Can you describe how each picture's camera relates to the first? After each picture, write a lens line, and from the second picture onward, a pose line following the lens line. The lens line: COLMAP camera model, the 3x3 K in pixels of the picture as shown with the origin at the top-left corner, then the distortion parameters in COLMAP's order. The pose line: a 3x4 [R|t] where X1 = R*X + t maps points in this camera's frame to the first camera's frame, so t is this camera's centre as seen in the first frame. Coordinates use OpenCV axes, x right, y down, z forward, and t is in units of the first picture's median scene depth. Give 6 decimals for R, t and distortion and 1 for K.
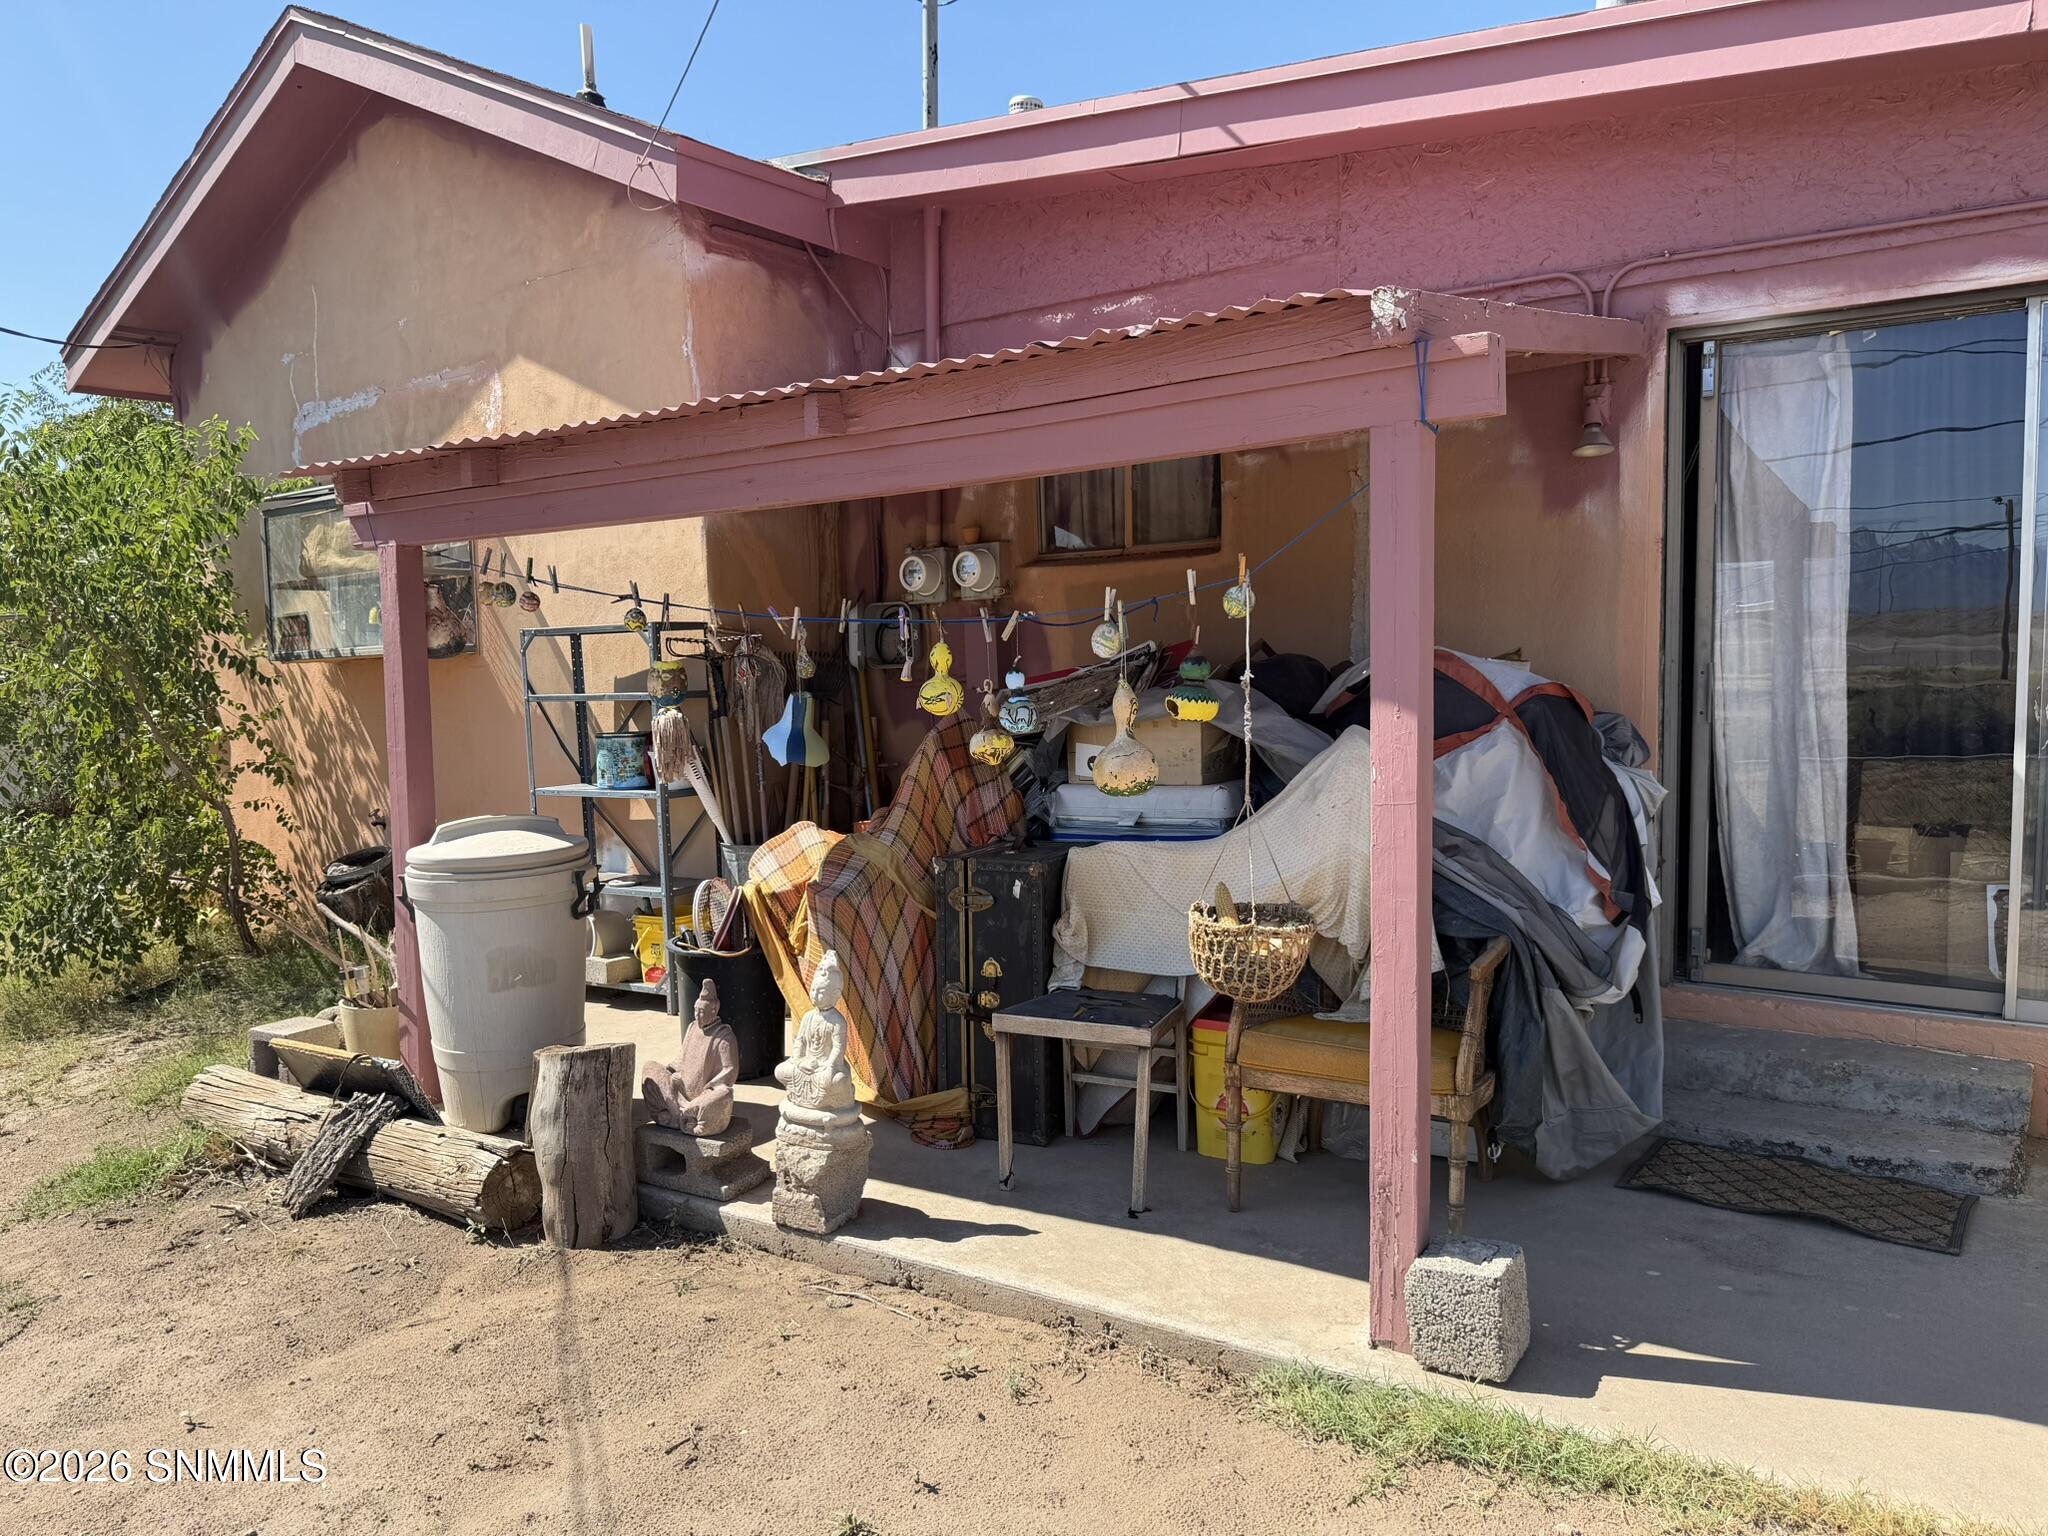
lens RADIAL K [[1453.2, 0, 1018.0], [0, 1453.2, 770.8], [0, 0, 1]] dist [-0.008185, -0.005356]
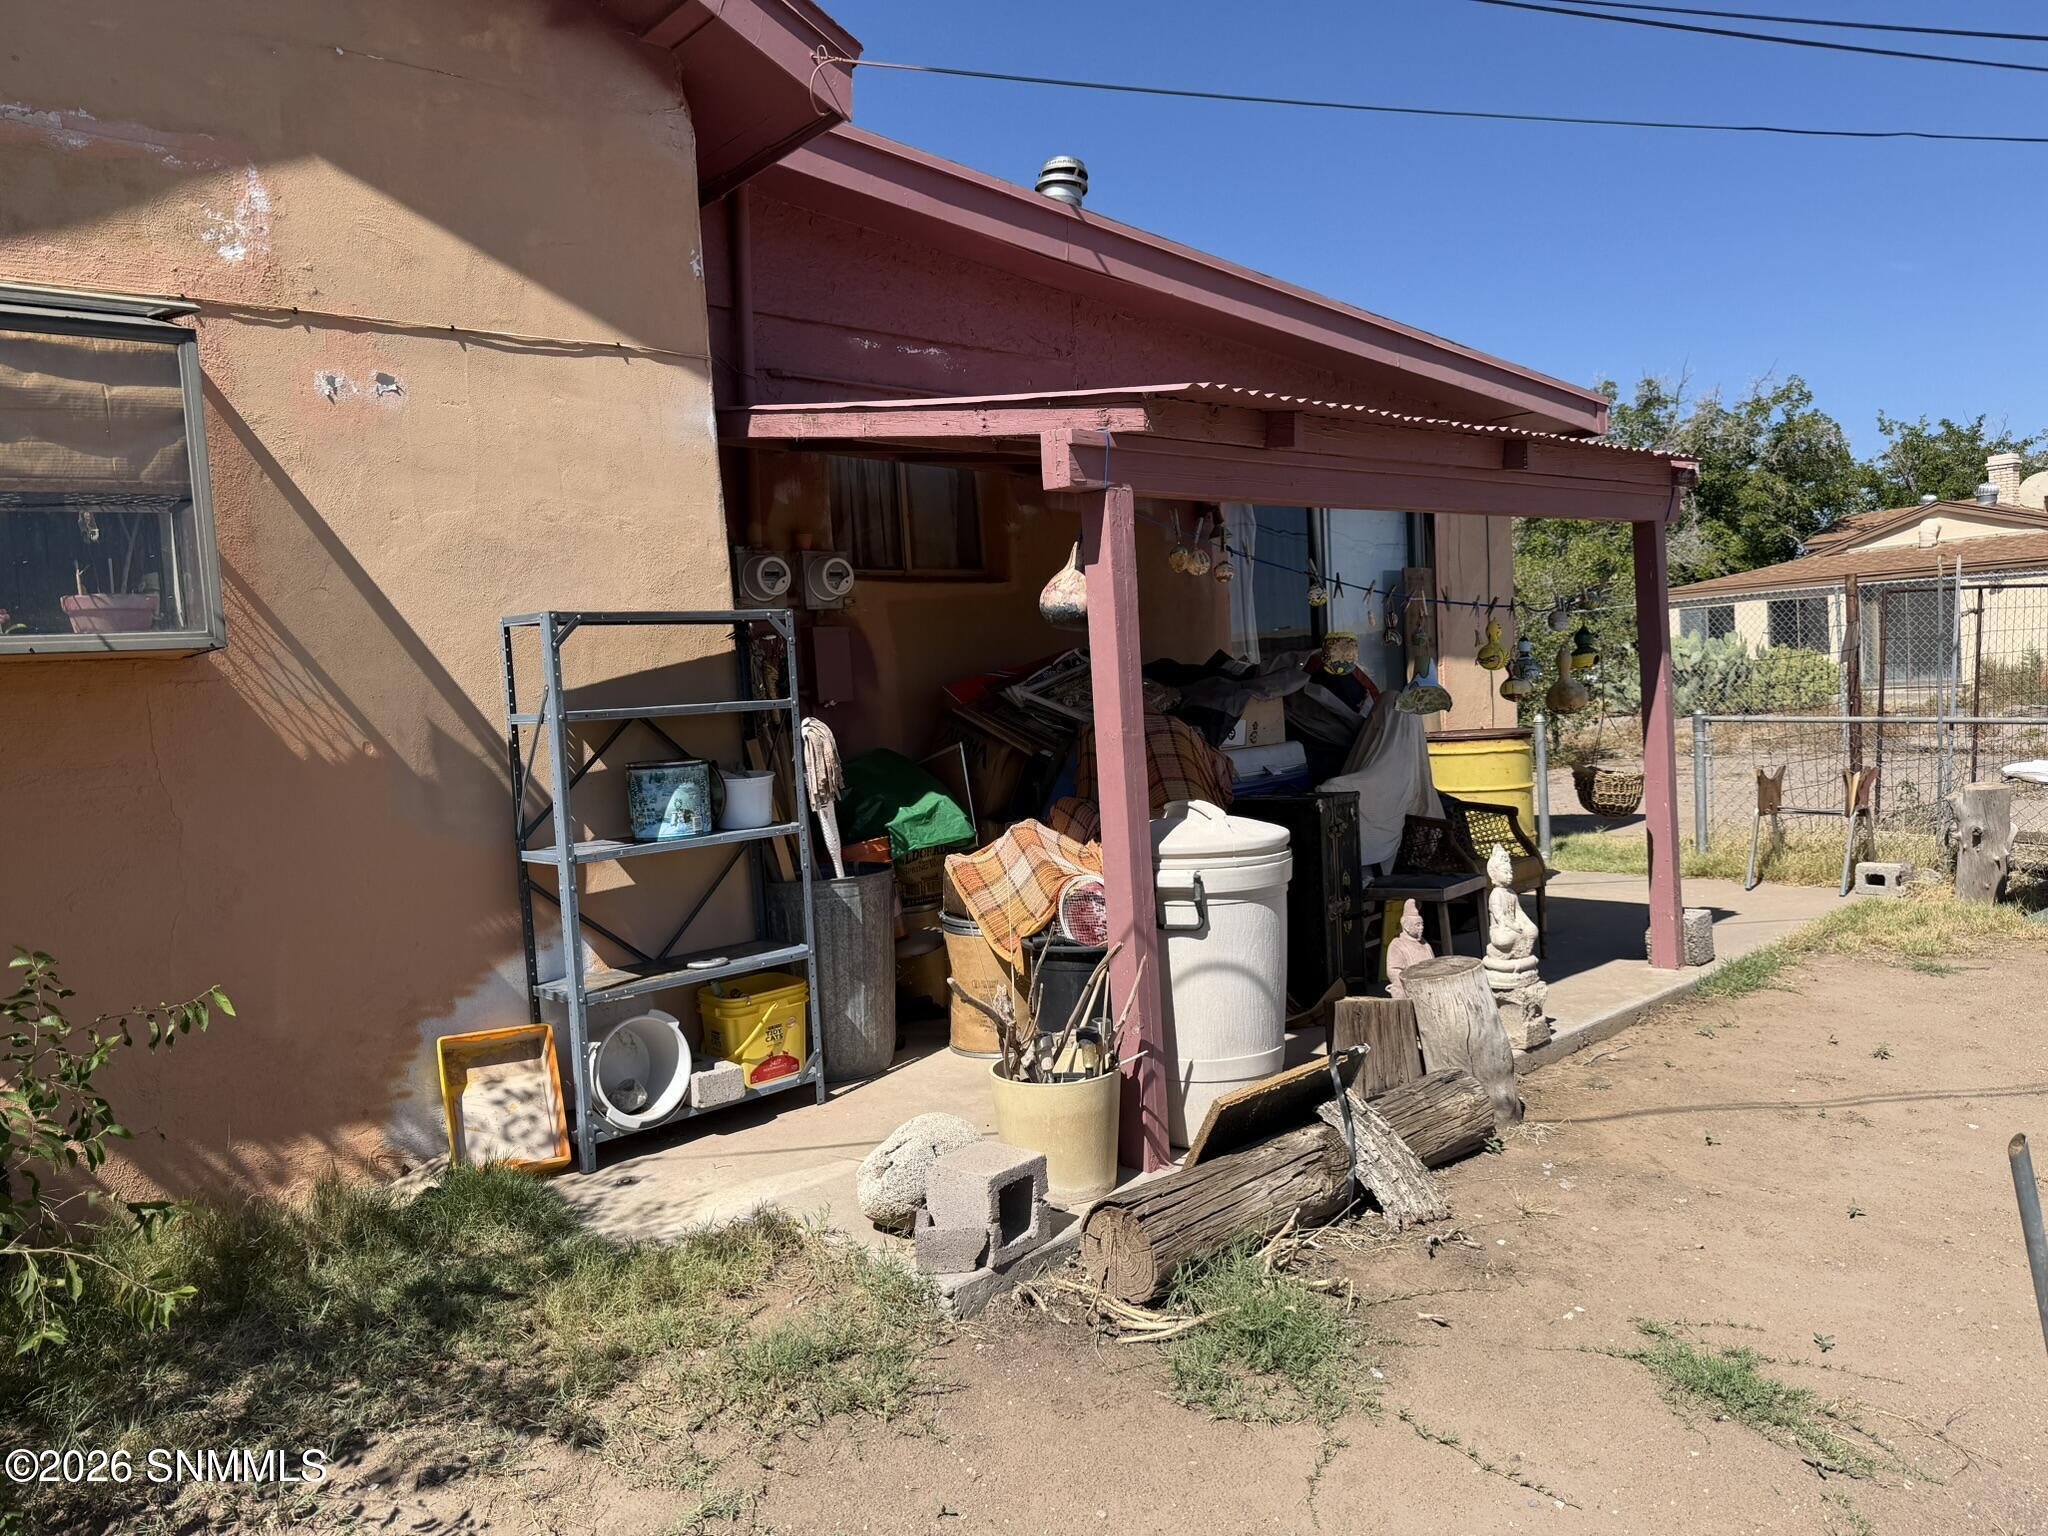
lens RADIAL K [[1453.2, 0, 1018.0], [0, 1453.2, 769.1], [0, 0, 1]] dist [-0.008185, -0.005356]
pose [[0.246633, -0.040064, 0.968280, -0.921973], [0.120125, 0.992704, 0.010478, -0.008138], [-0.961635, 0.113730, 0.249646, 0.642292]]
